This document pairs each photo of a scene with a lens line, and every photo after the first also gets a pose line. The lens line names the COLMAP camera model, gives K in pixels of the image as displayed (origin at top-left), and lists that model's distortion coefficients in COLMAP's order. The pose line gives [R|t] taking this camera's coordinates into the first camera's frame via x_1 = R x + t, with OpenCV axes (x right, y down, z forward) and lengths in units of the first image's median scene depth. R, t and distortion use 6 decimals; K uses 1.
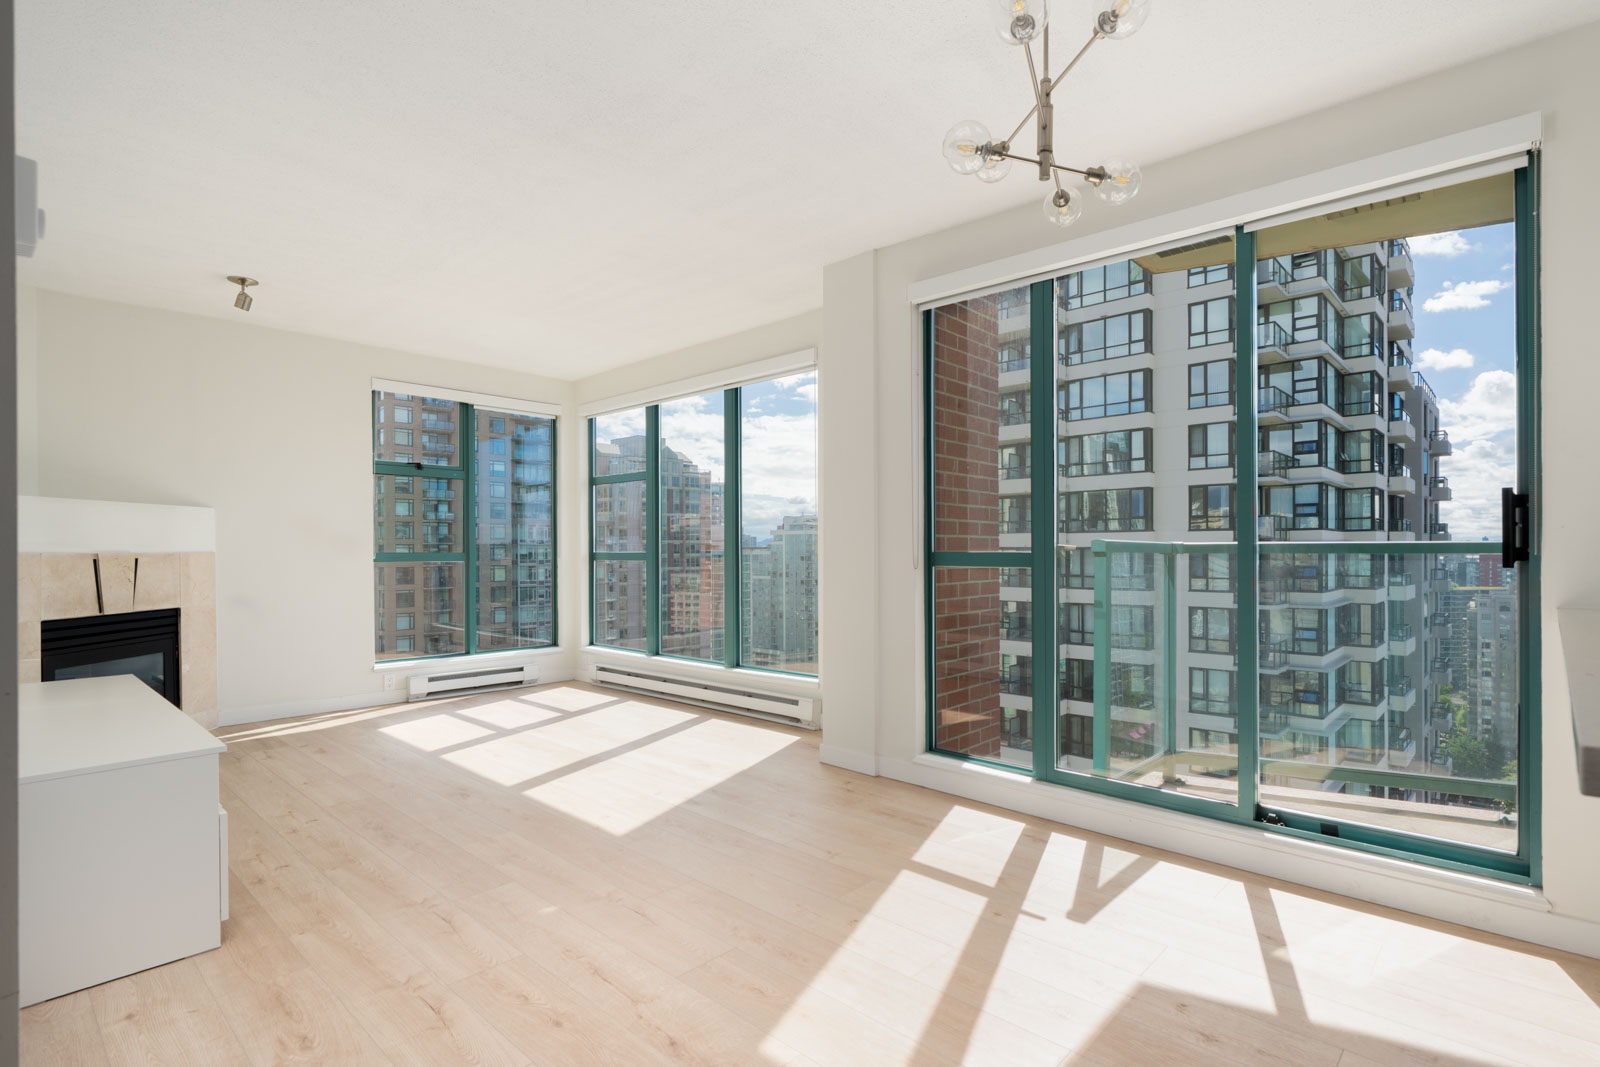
lens RADIAL K [[782.6, 0, 854.5], [0, 782.6, 552.6], [0, 0, 1]] dist [0.000949, 0.000176]
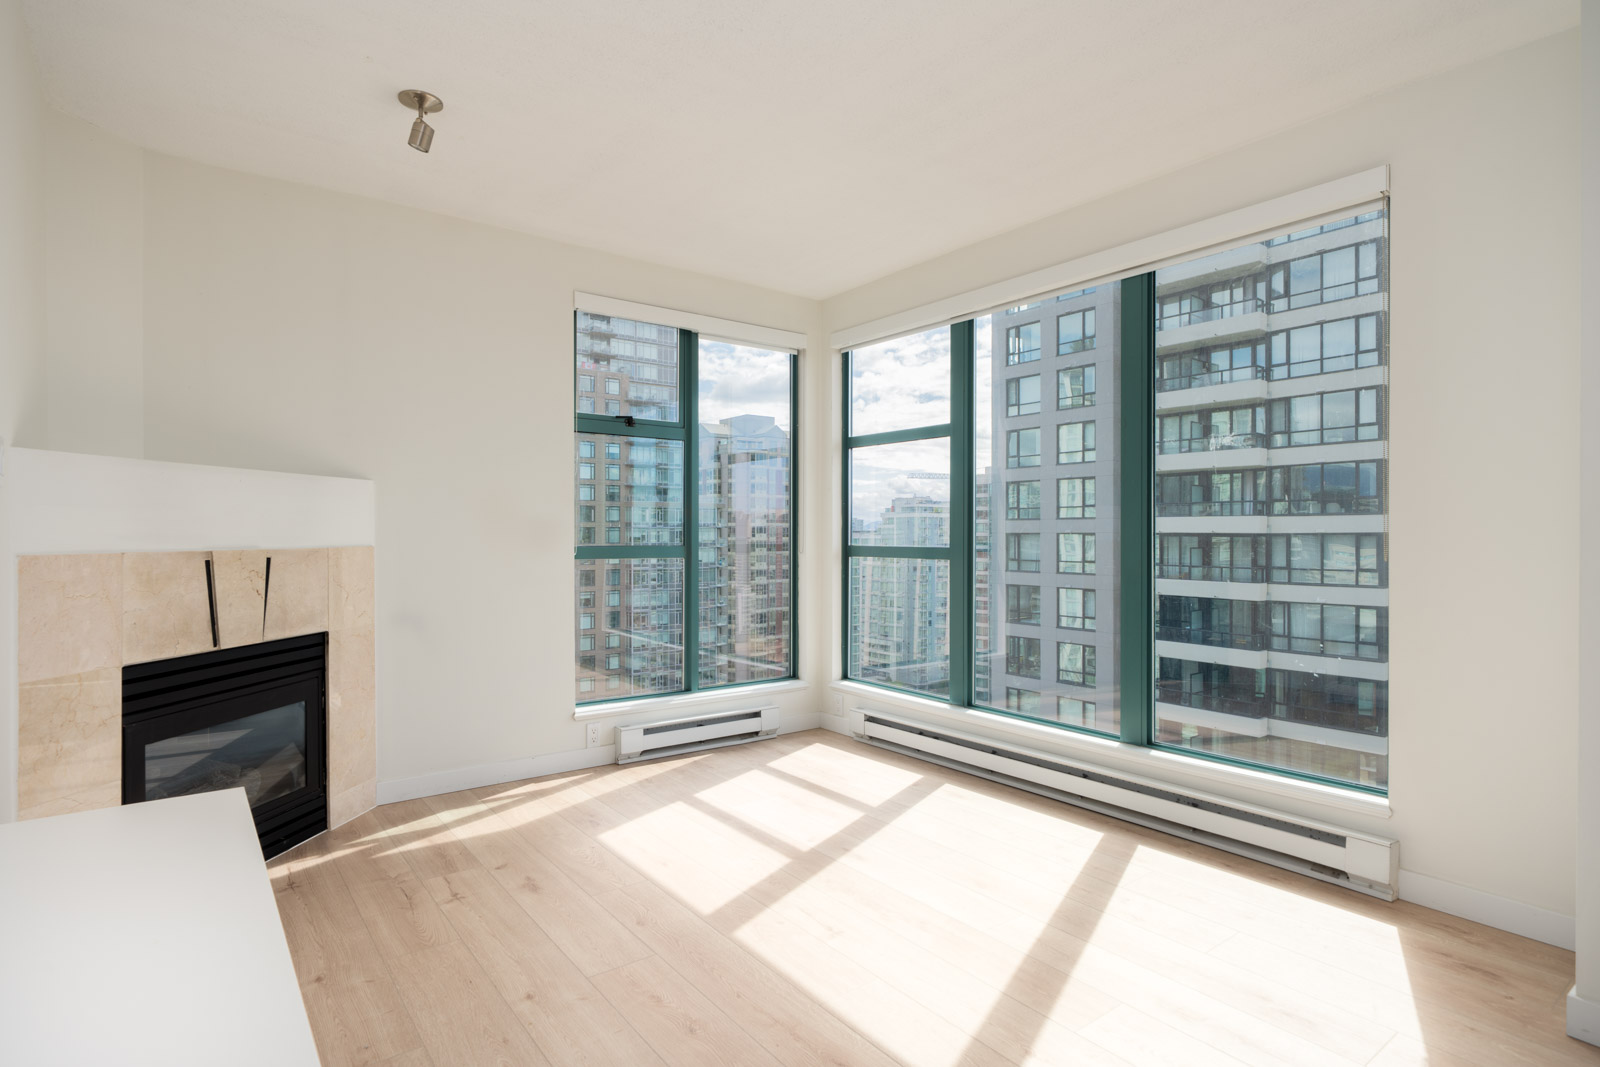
lens RADIAL K [[827.4, 0, 800.0], [0, 827.4, 533.5], [0, 0, 1]] dist [-0.002229, -0.000817]
pose [[0.980206, 0.004863, -0.197921, -0.262148], [-0.005547, 0.999980, -0.002904, -0.009293], [0.197903, 0.003945, 0.980214, 0.310788]]
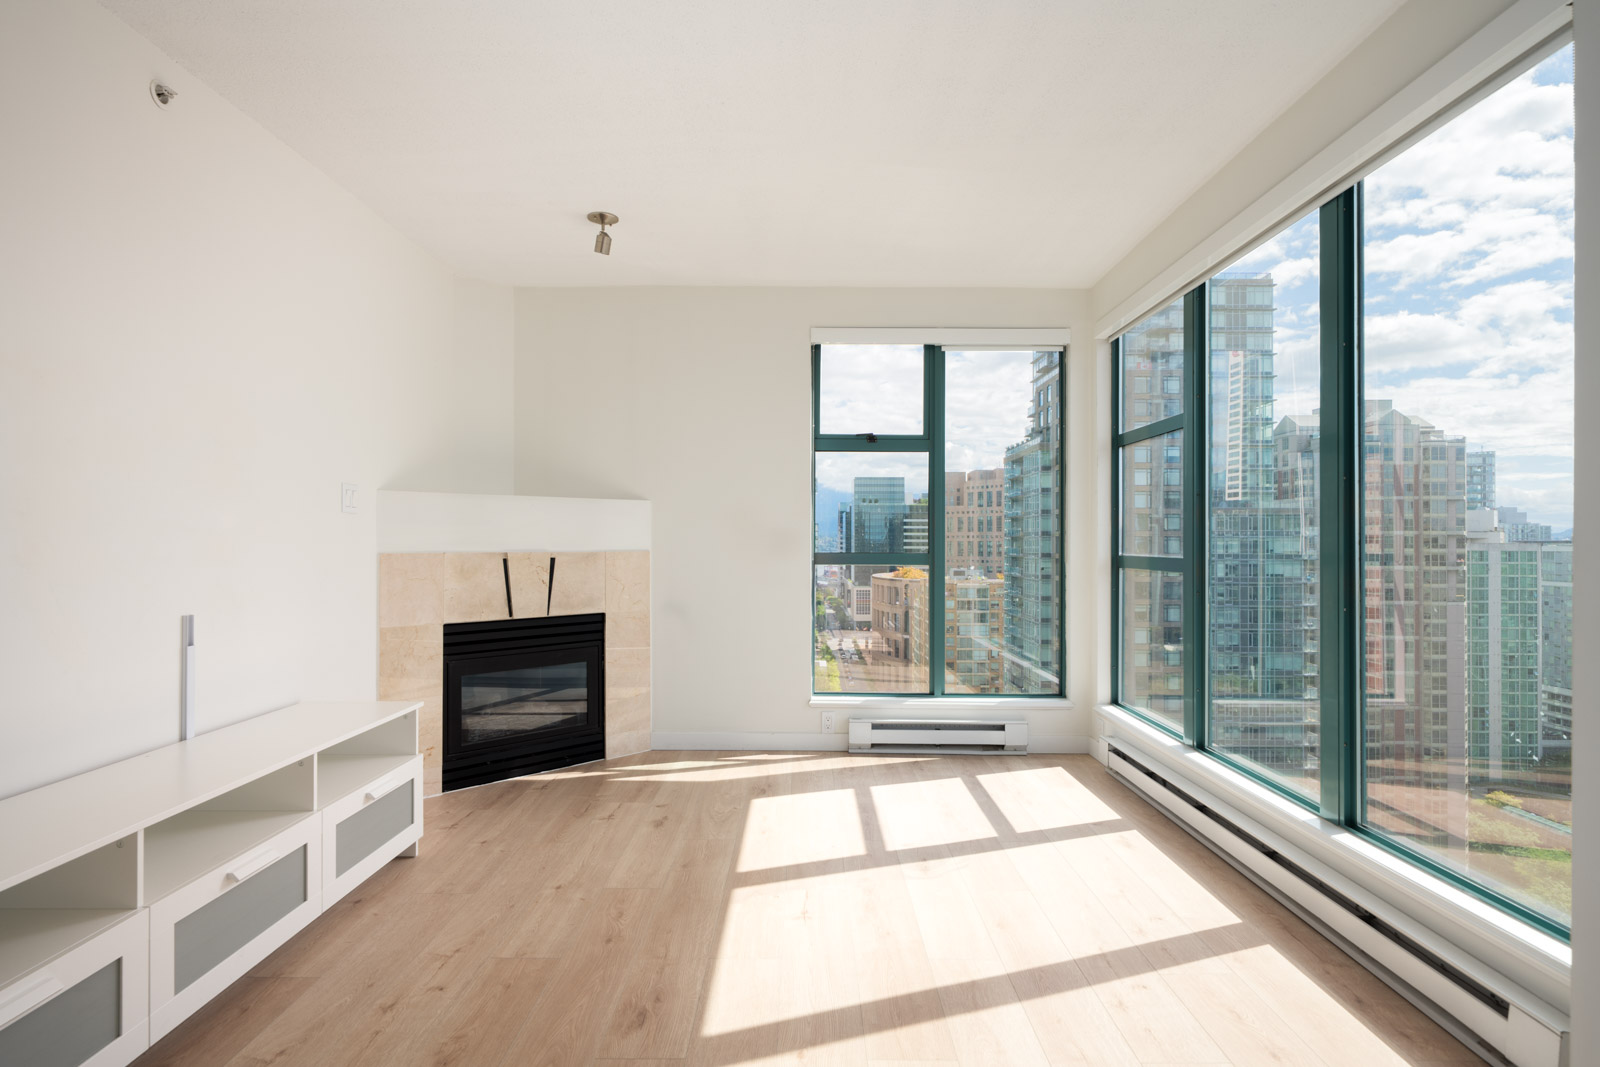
lens RADIAL K [[834.1, 0, 796.3], [0, 834.1, 536.1], [0, 0, 1]] dist [0.003367, 0.000335]
pose [[0.653519, 0.000183, -0.756910, 0.001689], [-0.008127, 0.999944, -0.006775, -0.009857], [0.756866, 0.010579, 0.653484, 0.422345]]
